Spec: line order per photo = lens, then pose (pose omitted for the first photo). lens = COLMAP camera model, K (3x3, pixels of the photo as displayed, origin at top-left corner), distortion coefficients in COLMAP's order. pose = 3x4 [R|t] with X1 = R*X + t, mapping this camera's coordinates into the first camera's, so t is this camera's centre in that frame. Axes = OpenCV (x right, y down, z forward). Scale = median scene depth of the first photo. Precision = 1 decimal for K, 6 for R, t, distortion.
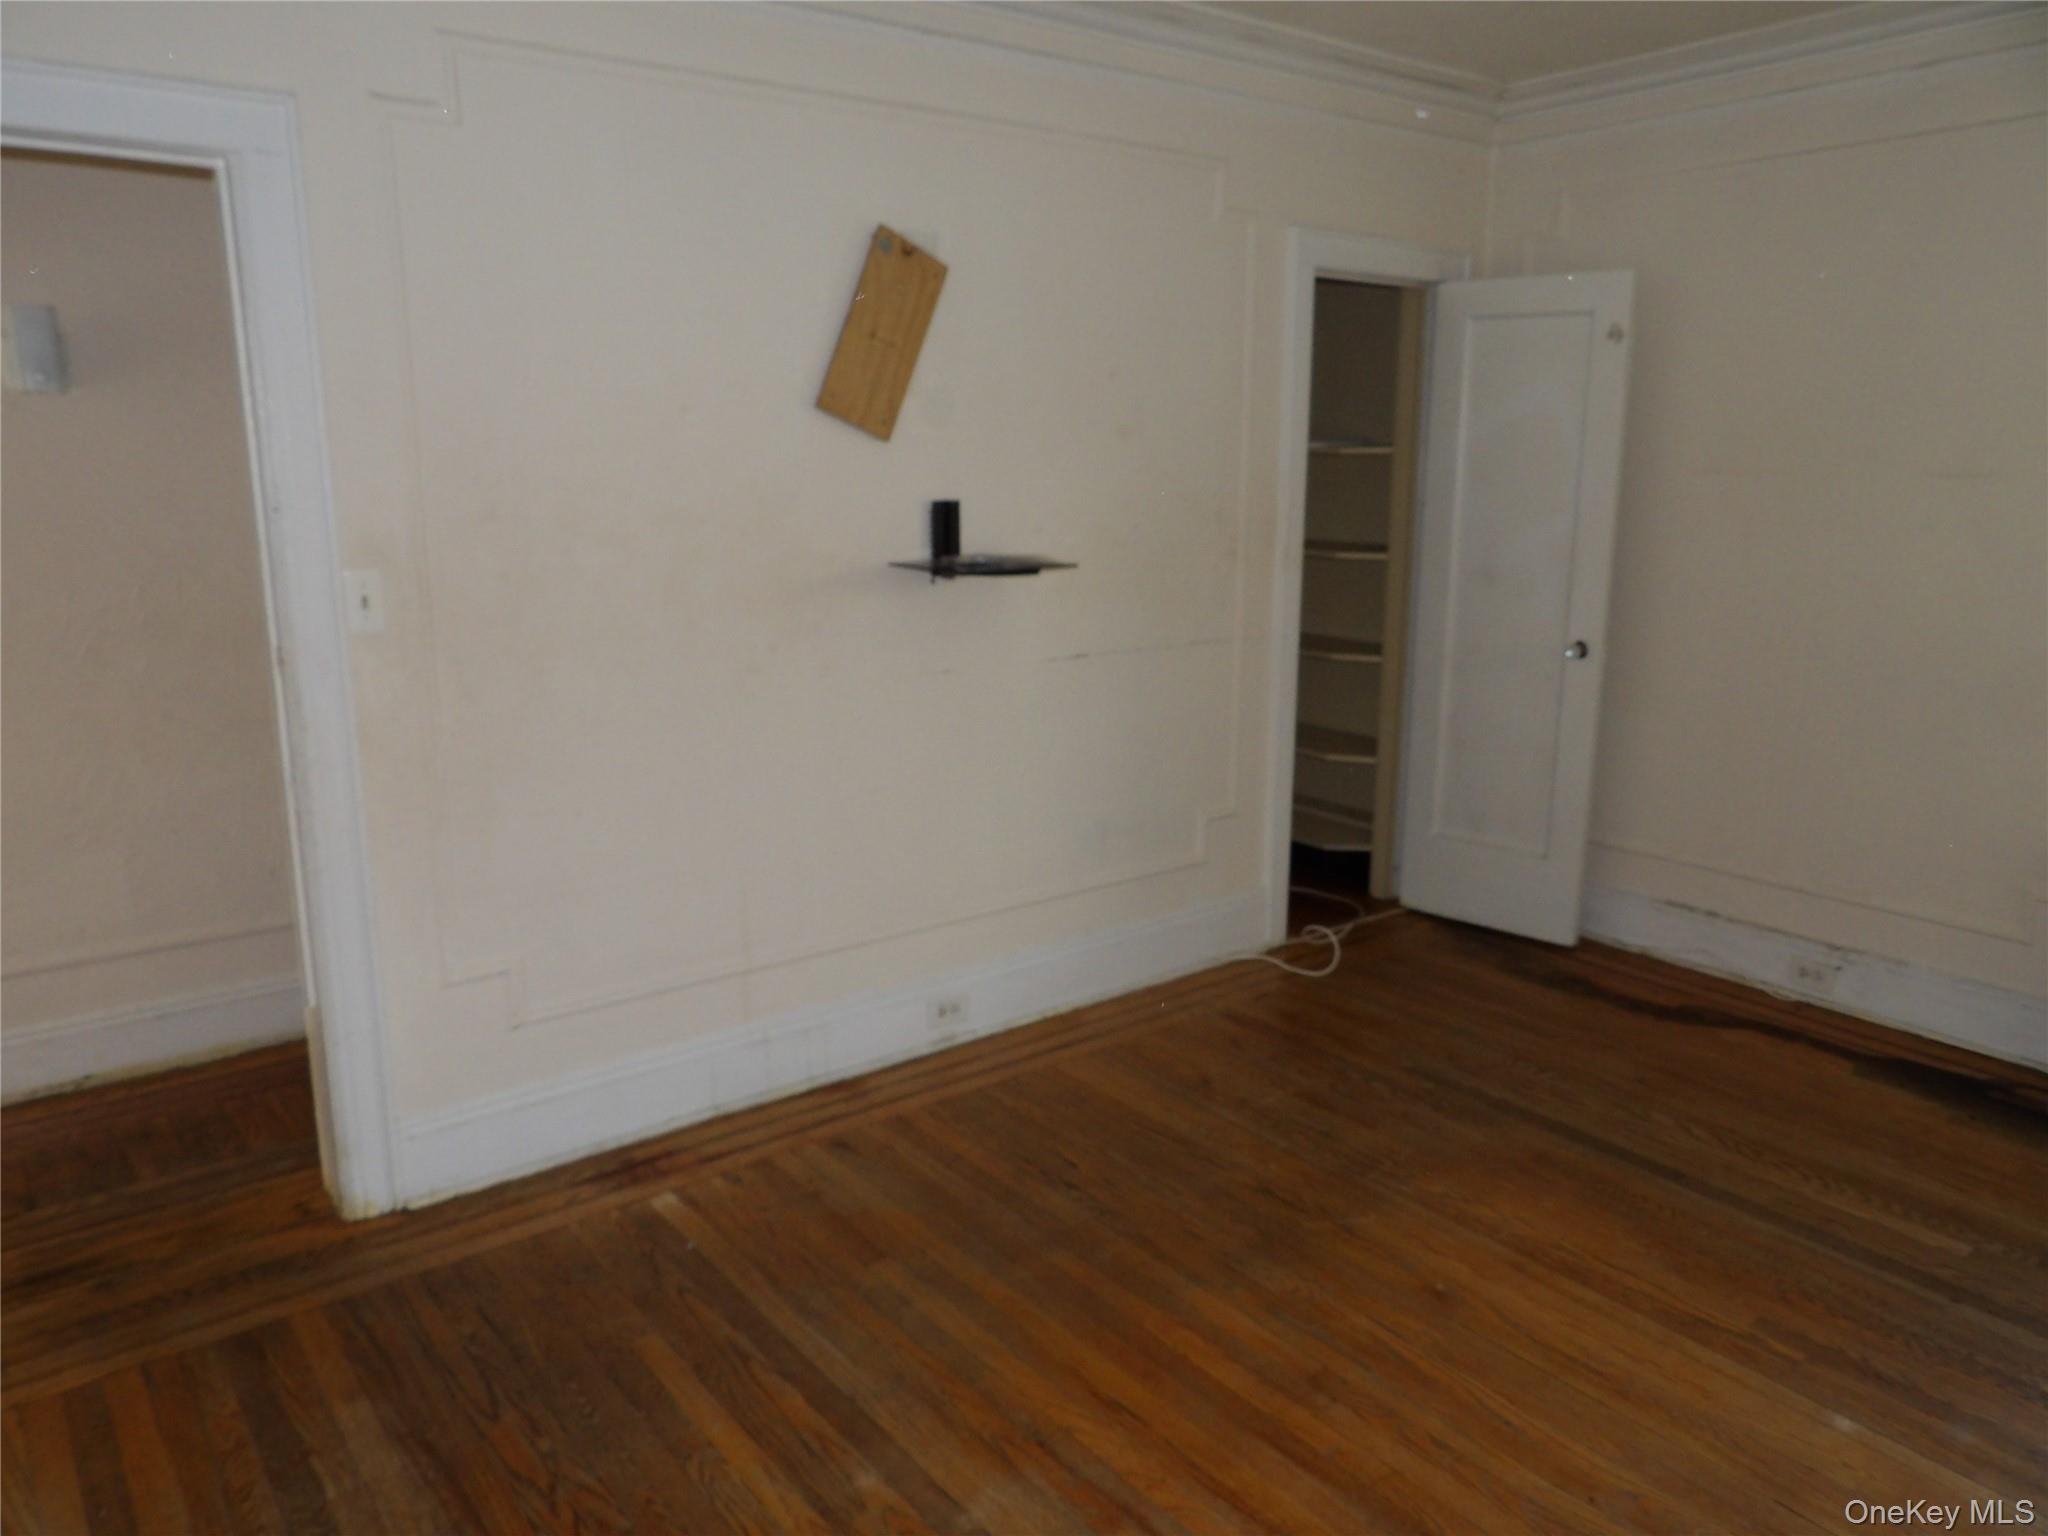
lens RADIAL K [[1464.6, 0, 1021.4], [0, 1464.6, 759.4], [0, 0, 1]] dist [-0.005604, 0.001871]
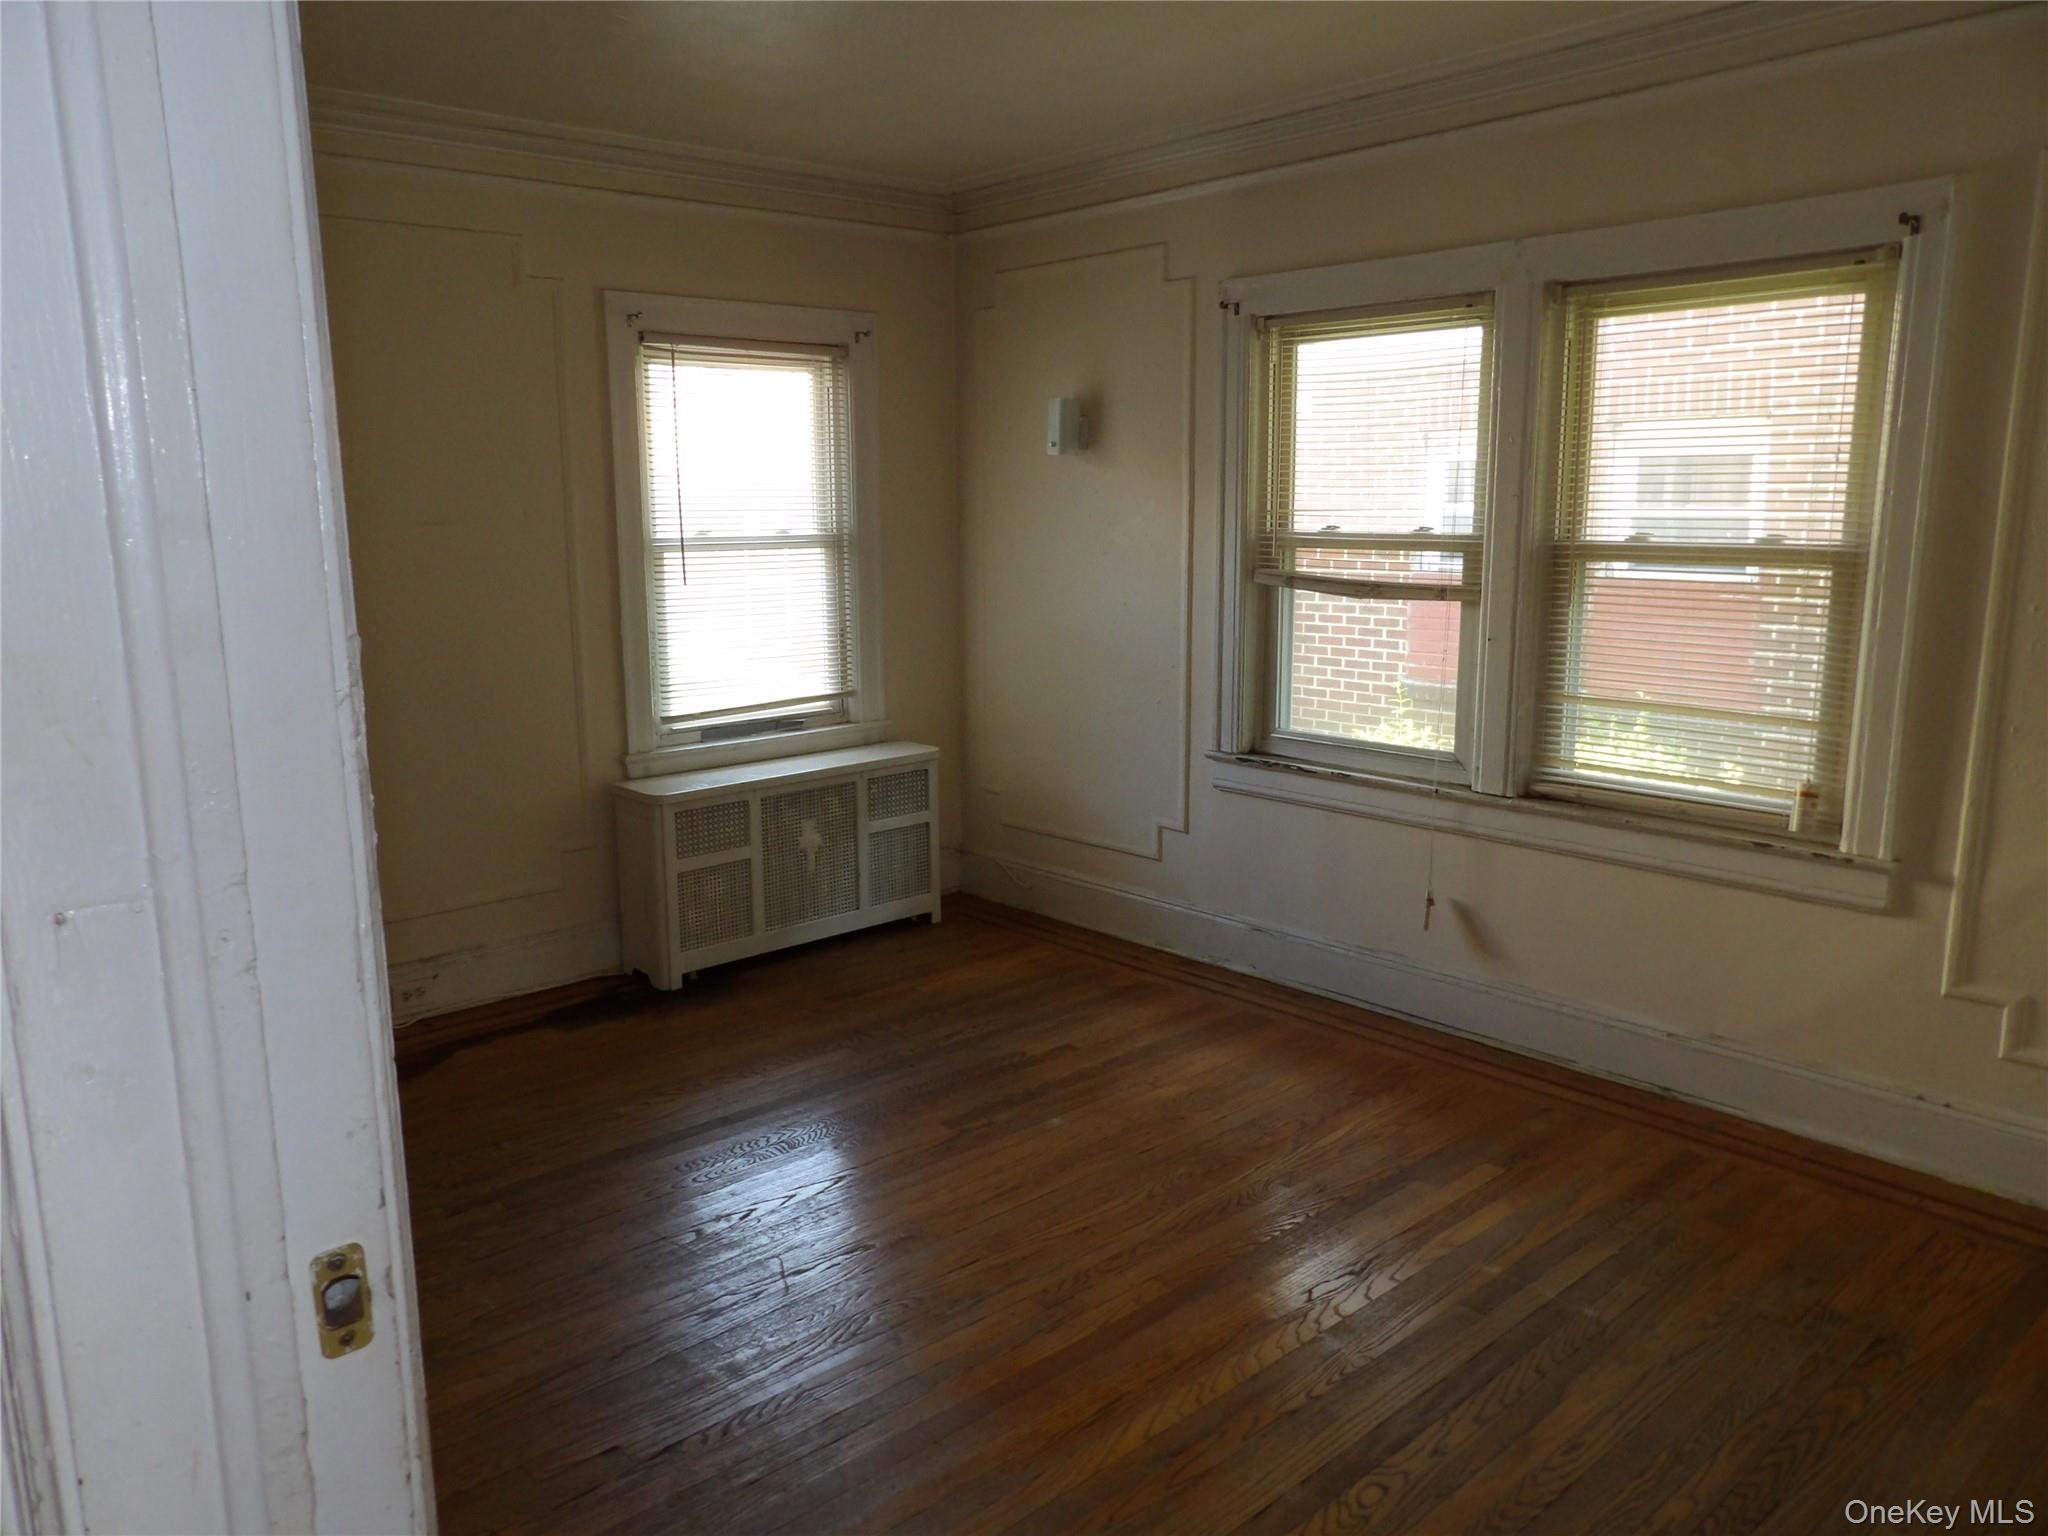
lens RADIAL K [[1464.6, 0, 1027.5], [0, 1464.6, 763.8], [0, 0, 1]] dist [-0.005604, 0.001871]
pose [[-0.079632, -0.182824, 0.979915, -0.696484], [0.218662, 0.955891, 0.196111, -0.169219], [-0.972546, 0.229887, -0.036143, 0.799944]]
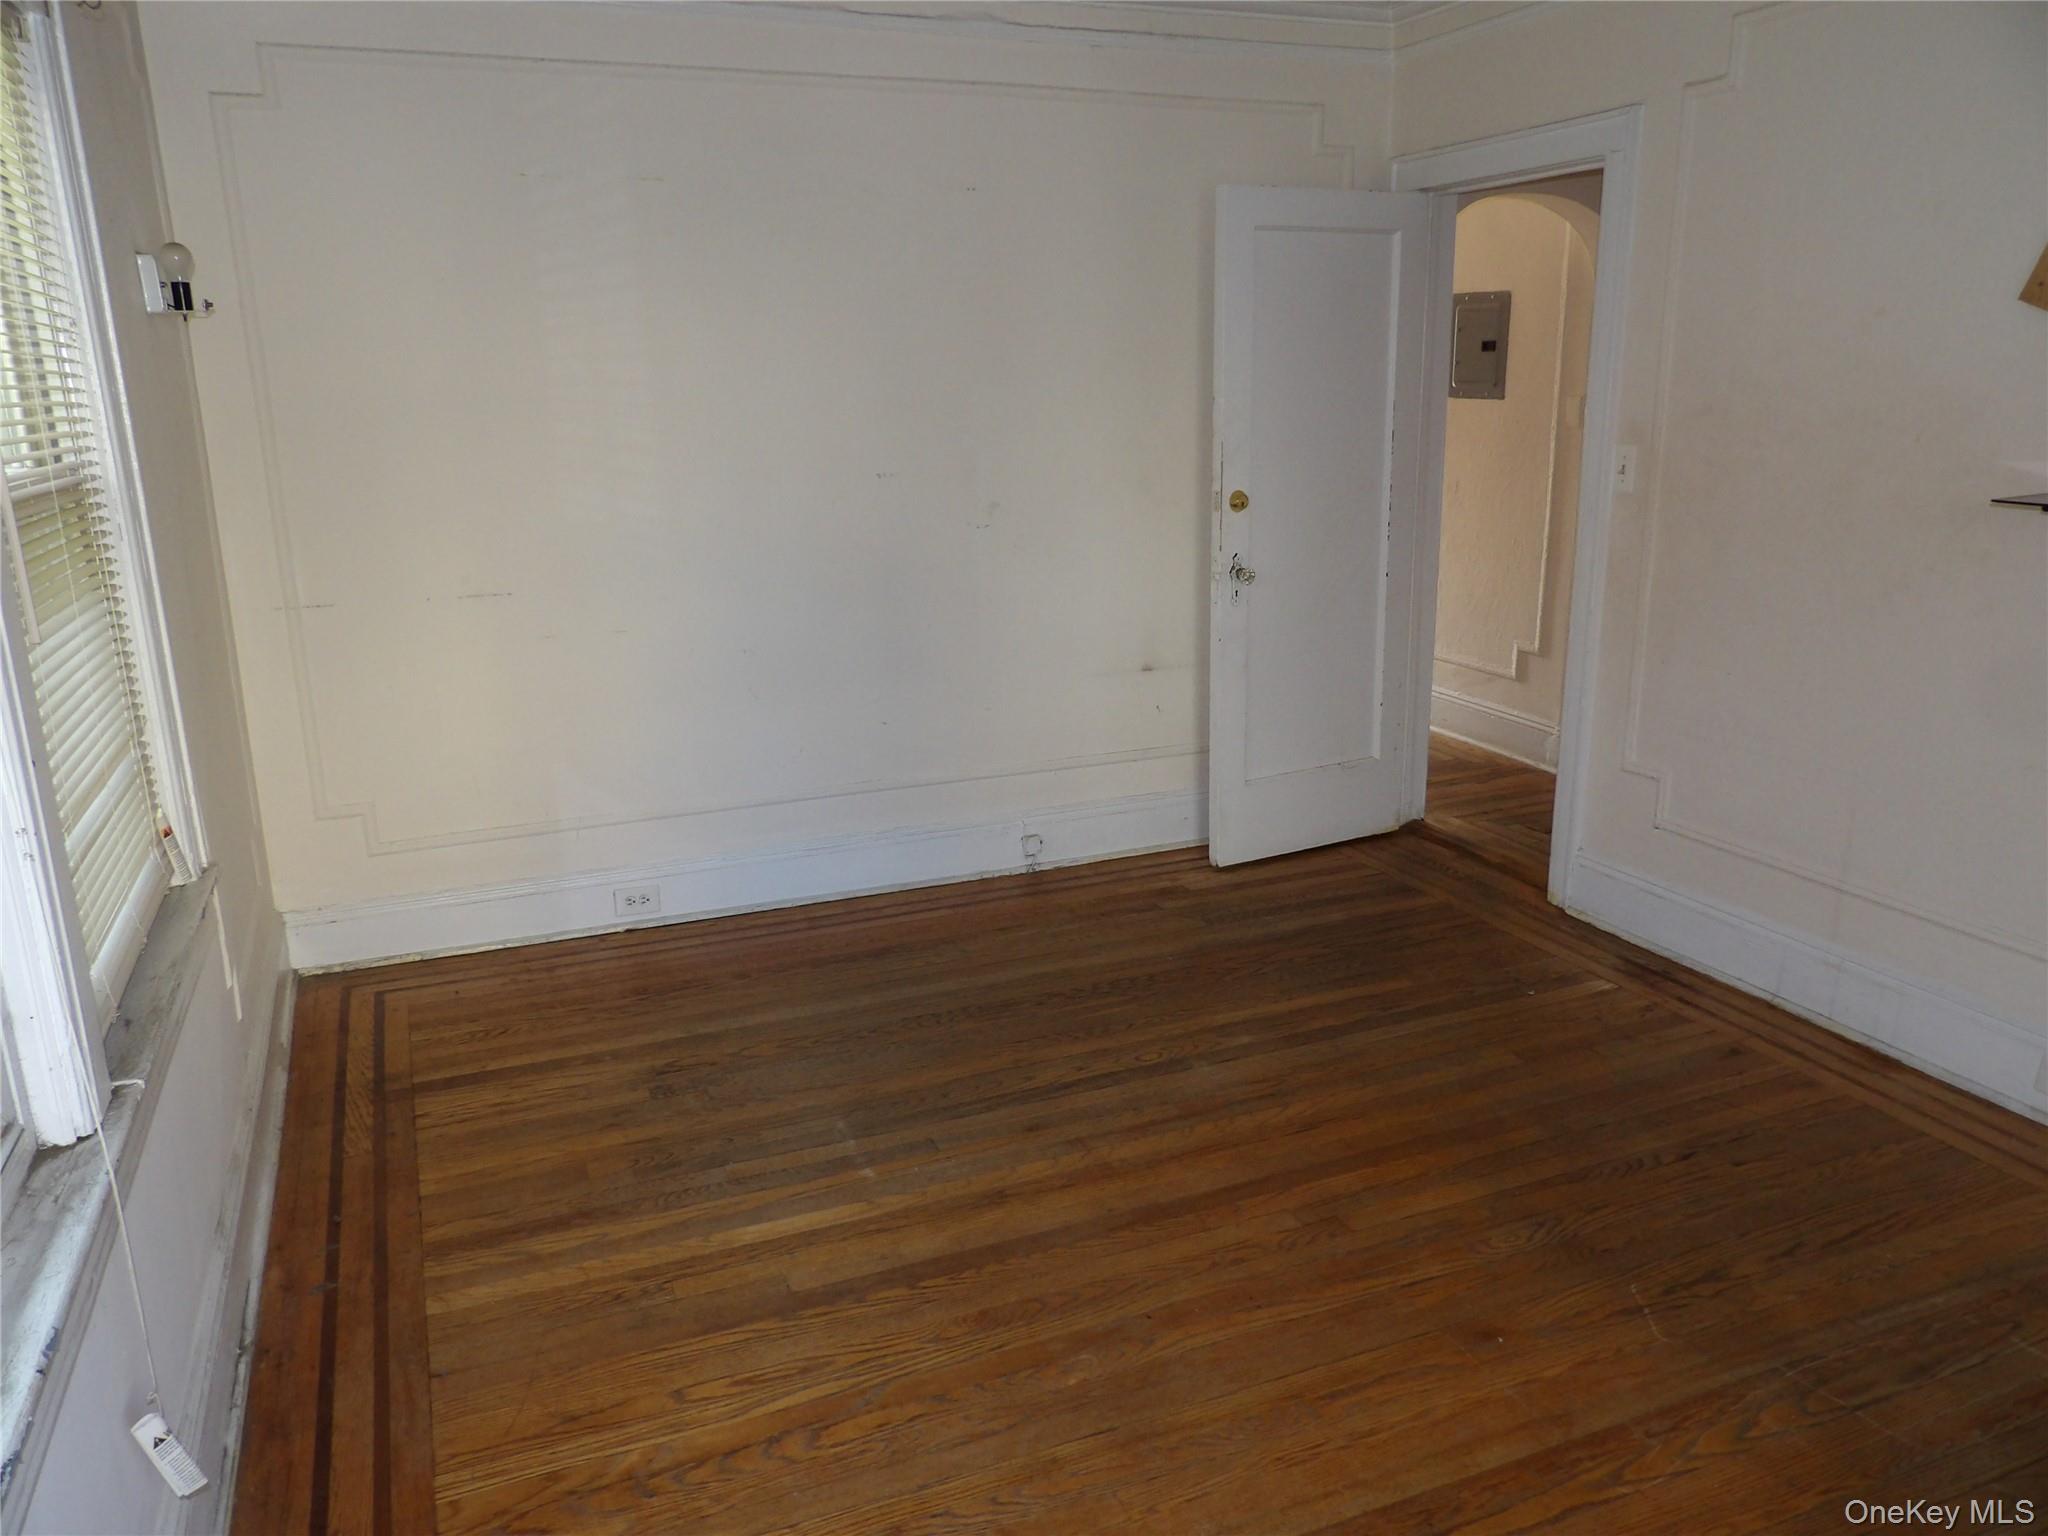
lens RADIAL K [[1464.6, 0, 1029.6], [0, 1464.6, 775.5], [0, 0, 1]] dist [-0.005604, 0.001871]
pose [[-0.250309, 0.257275, -0.933357, 0.992119], [-0.193682, 0.931252, 0.308636, -0.146807], [0.948595, 0.258028, -0.183271, 0.750178]]
